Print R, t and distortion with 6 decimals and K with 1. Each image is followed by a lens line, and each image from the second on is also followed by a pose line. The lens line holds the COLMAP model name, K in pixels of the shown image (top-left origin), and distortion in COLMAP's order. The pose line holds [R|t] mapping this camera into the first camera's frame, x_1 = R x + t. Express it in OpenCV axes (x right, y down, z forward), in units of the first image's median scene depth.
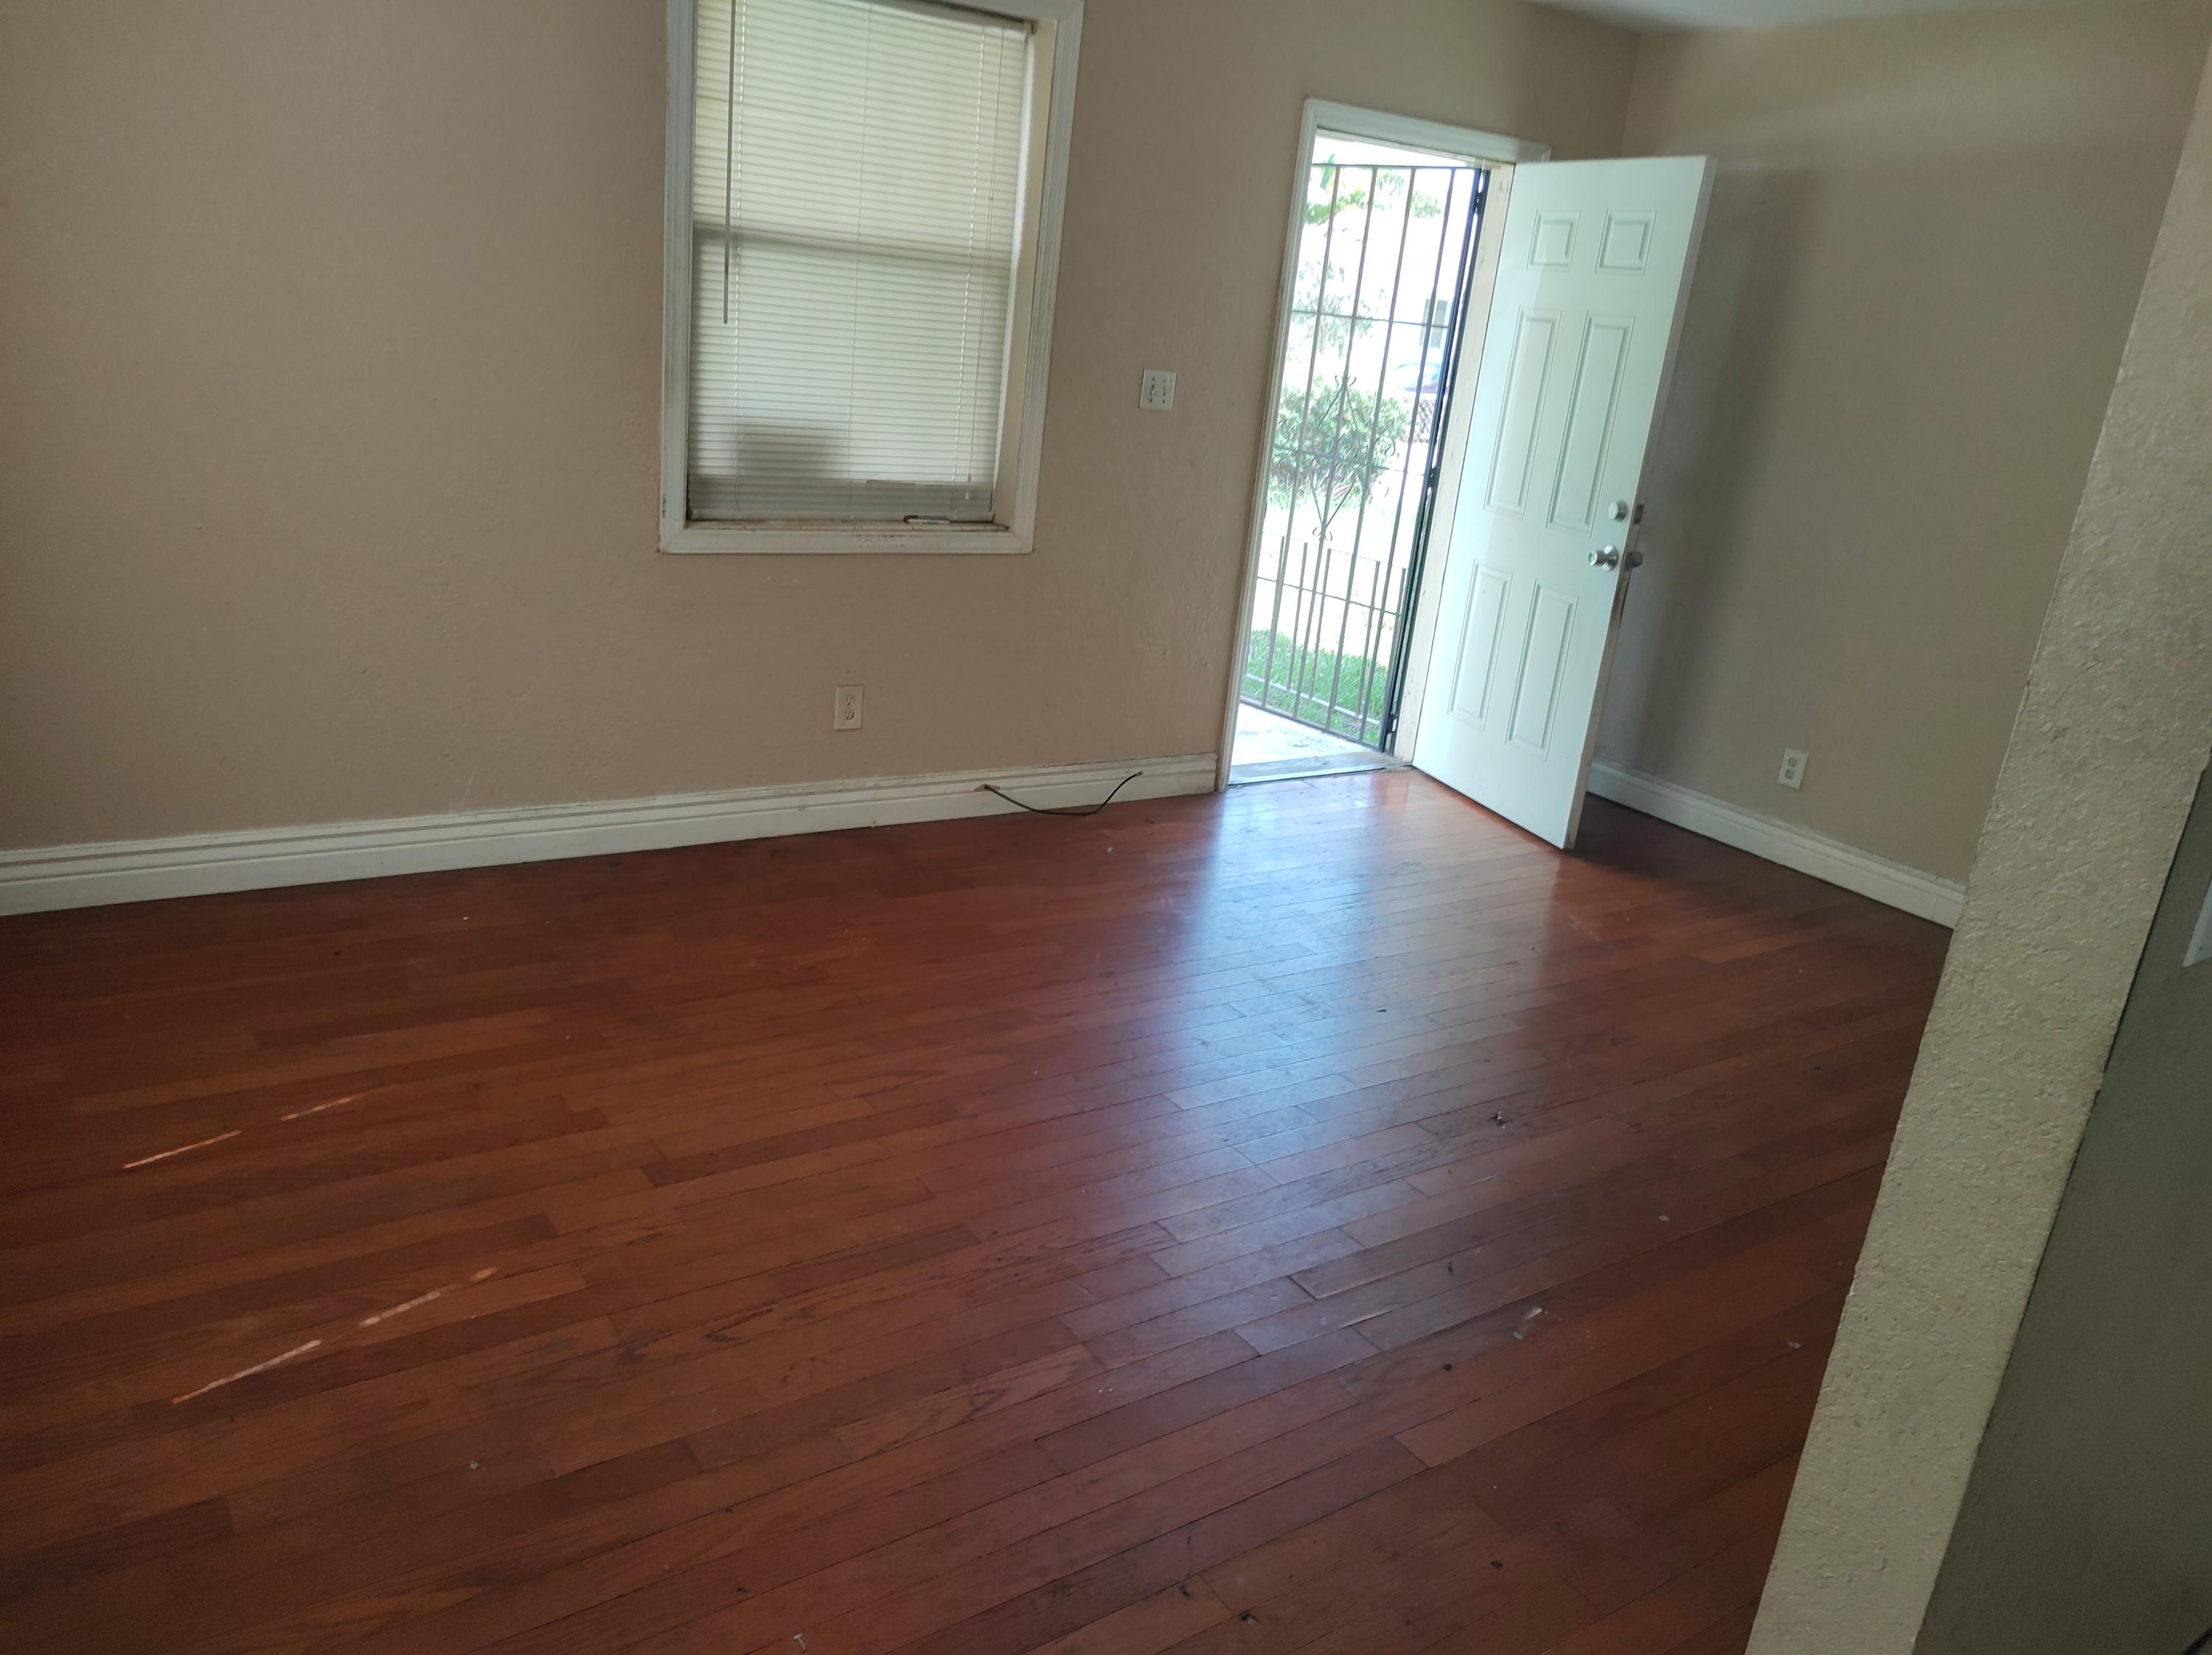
lens RADIAL K [[1641.4, 0, 1106.0], [0, 1641.4, 827.5], [0, 0, 1]] dist [0.037823, -0.005067]
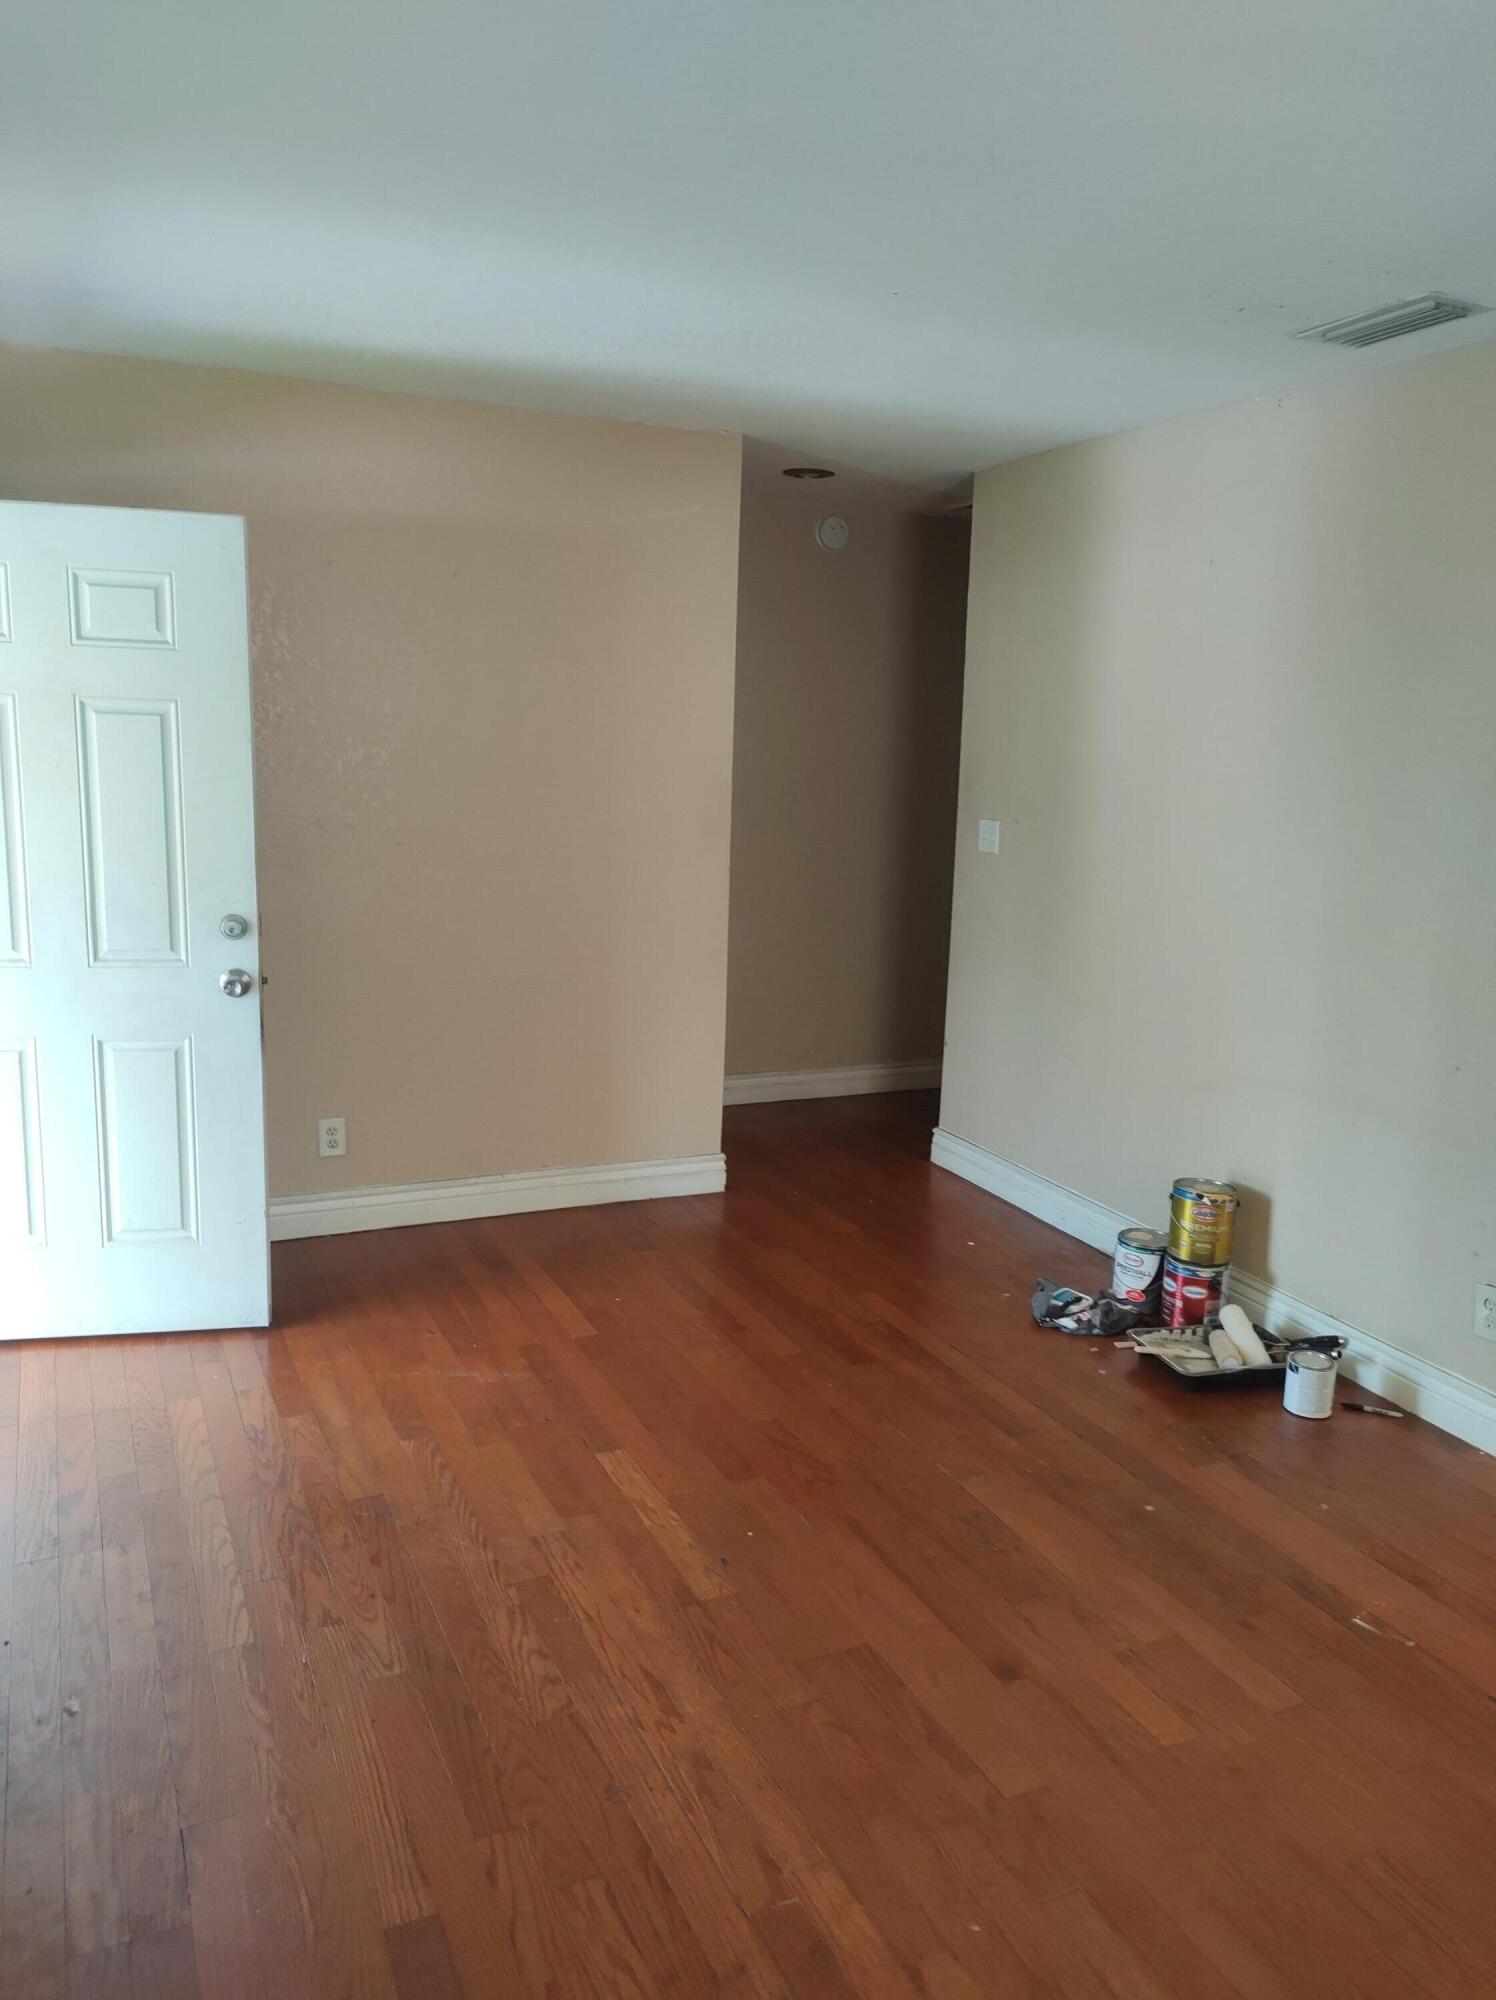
lens RADIAL K [[1483.9, 0, 748.0], [0, 1483.9, 1000.0], [0, 0, 1]] dist [0.037823, -0.005067]
pose [[0.186654, -0.281152, 0.941336, -0.350218], [0.300787, 0.928516, 0.217681, -0.238572], [-0.935247, 0.242511, 0.257878, 0.562685]]
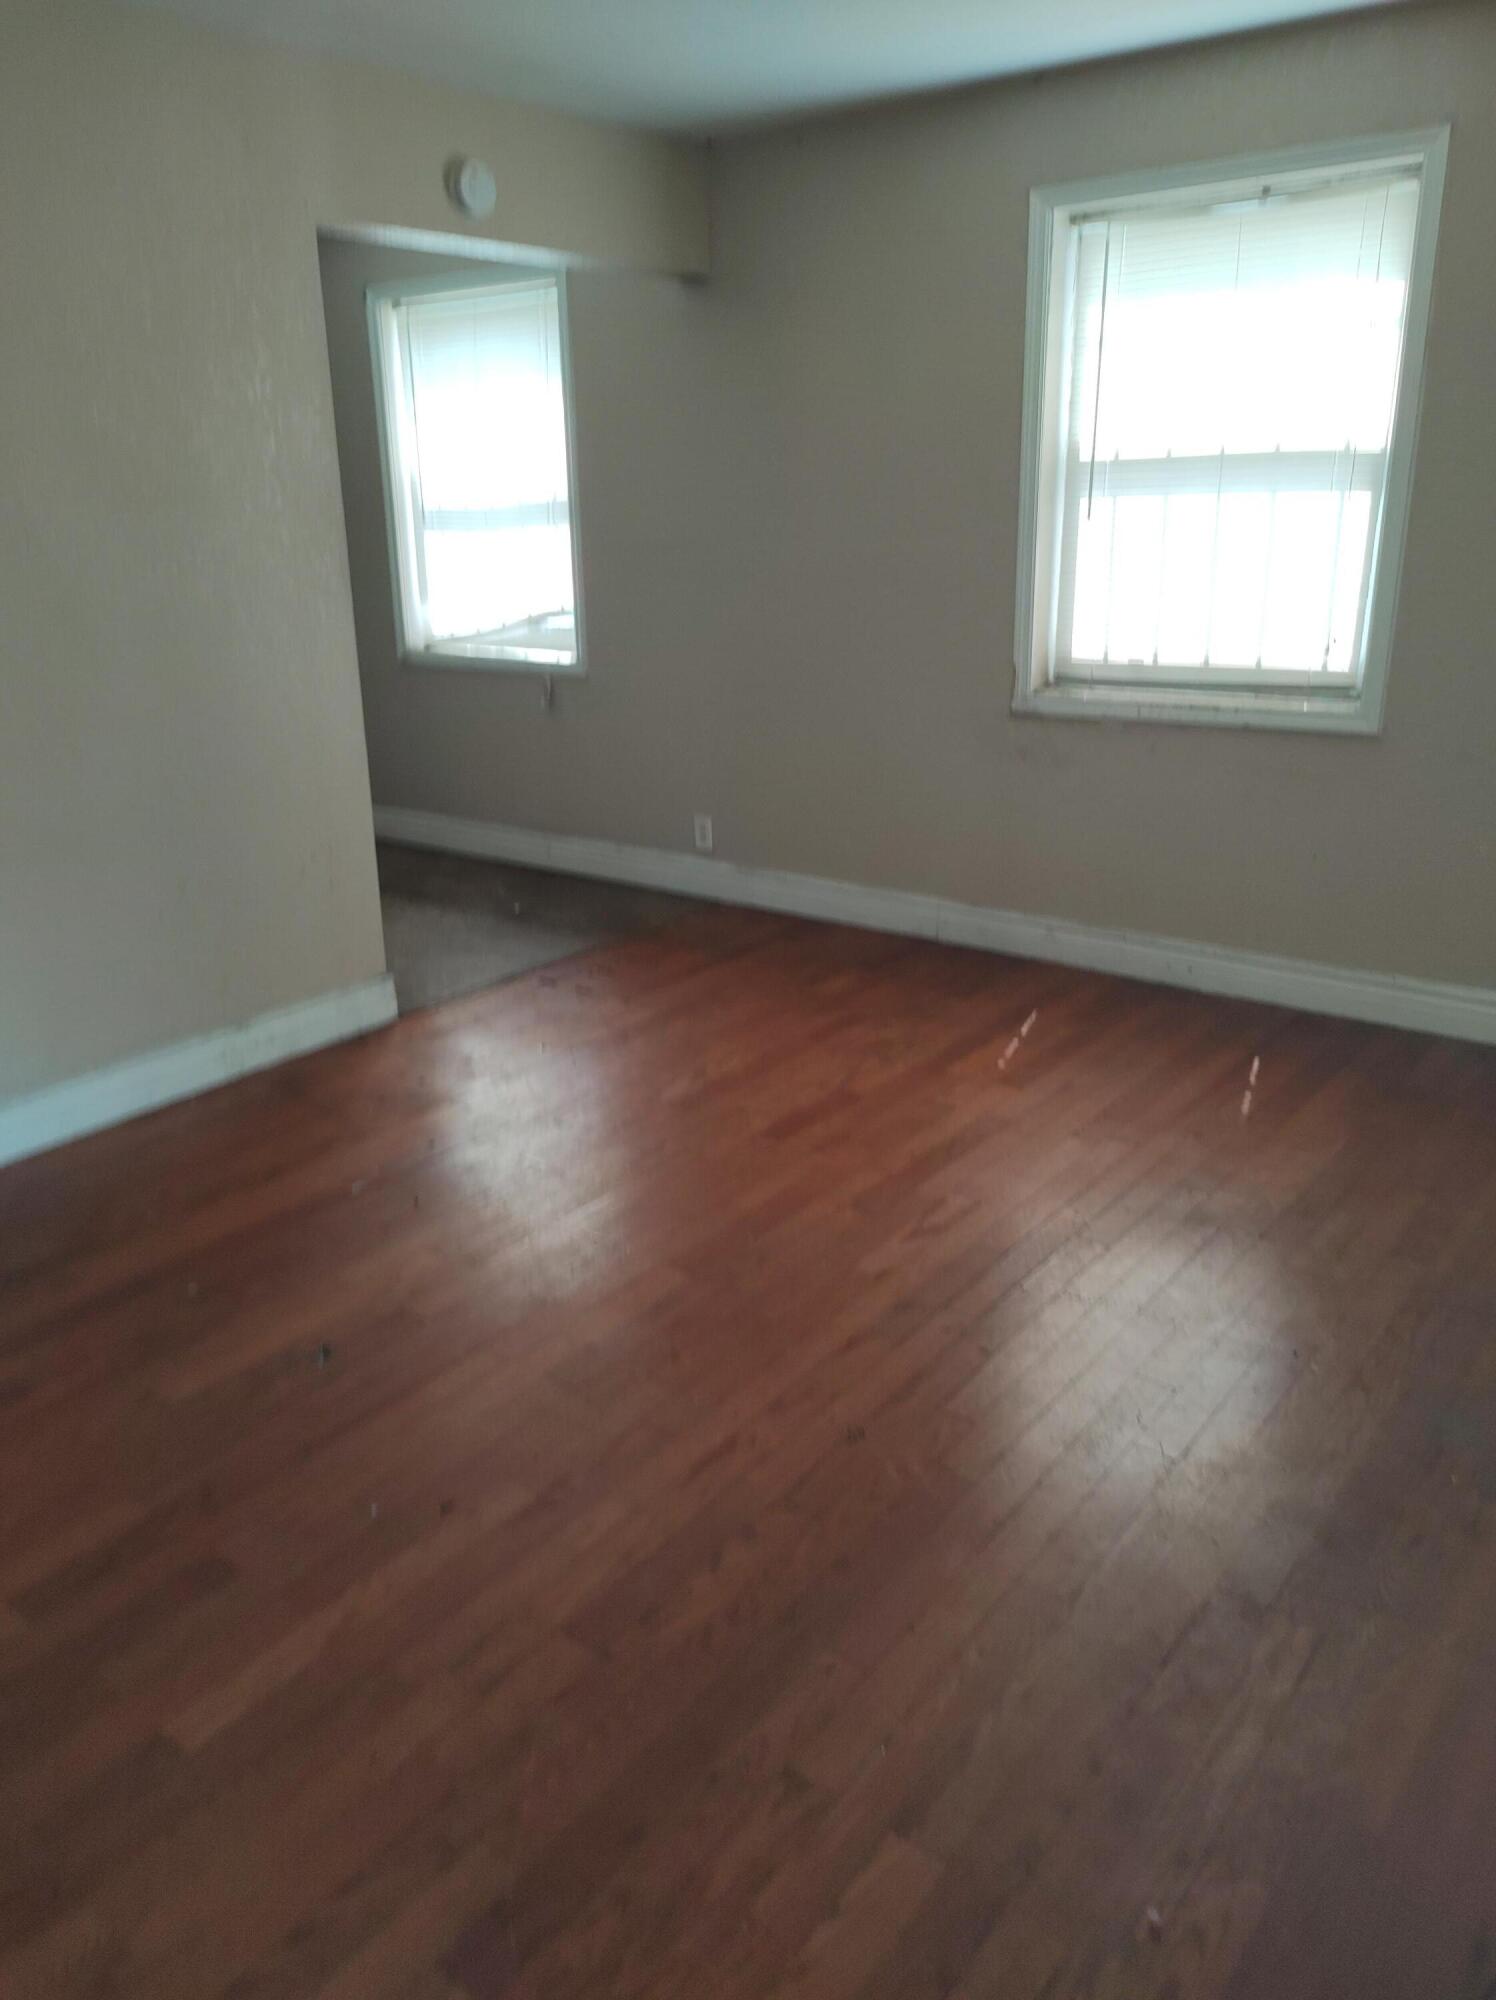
lens RADIAL K [[1483.9, 0, 748.0], [0, 1483.9, 1000.0], [0, 0, 1]] dist [0.037823, -0.005067]
pose [[-0.950515, 0.011148, -0.310477, 0.182408], [-0.172470, 0.812287, 0.557176, -0.309232], [0.258408, 0.583152, -0.770168, 1.056580]]
